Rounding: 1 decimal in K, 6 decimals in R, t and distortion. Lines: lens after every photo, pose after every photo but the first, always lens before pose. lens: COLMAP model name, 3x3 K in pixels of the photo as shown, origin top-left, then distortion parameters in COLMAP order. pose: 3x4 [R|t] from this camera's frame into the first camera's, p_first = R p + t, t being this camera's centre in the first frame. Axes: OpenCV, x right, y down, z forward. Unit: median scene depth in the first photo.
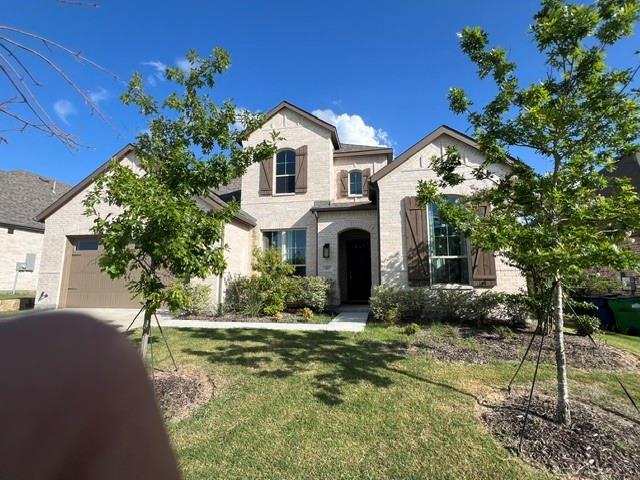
lens RADIAL K [[346.7, 0, 320.0], [0, 346.7, 240.0], [0, 0, 1]] dist [0.003387, 0.000857]
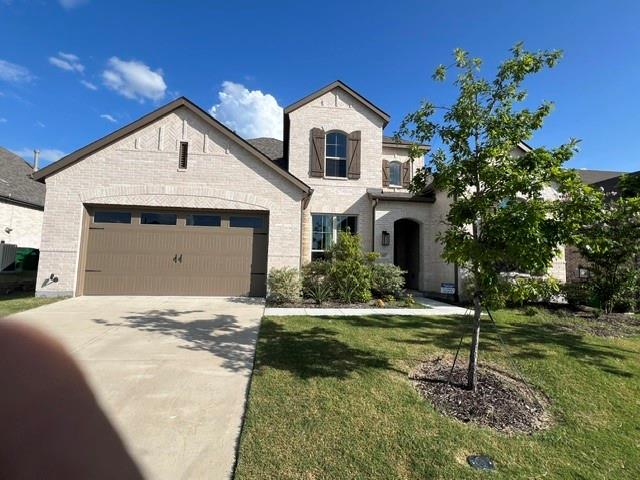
lens RADIAL K [[353.2, 0, 320.0], [0, 353.2, 240.0], [0, 0, 1]] dist [-0.004178, -0.000587]
pose [[0.939372, 0.044466, 0.340006, -0.476718], [-0.059352, 0.997675, 0.033501, 0.011302], [-0.337725, -0.051650, 0.939827, 0.075597]]
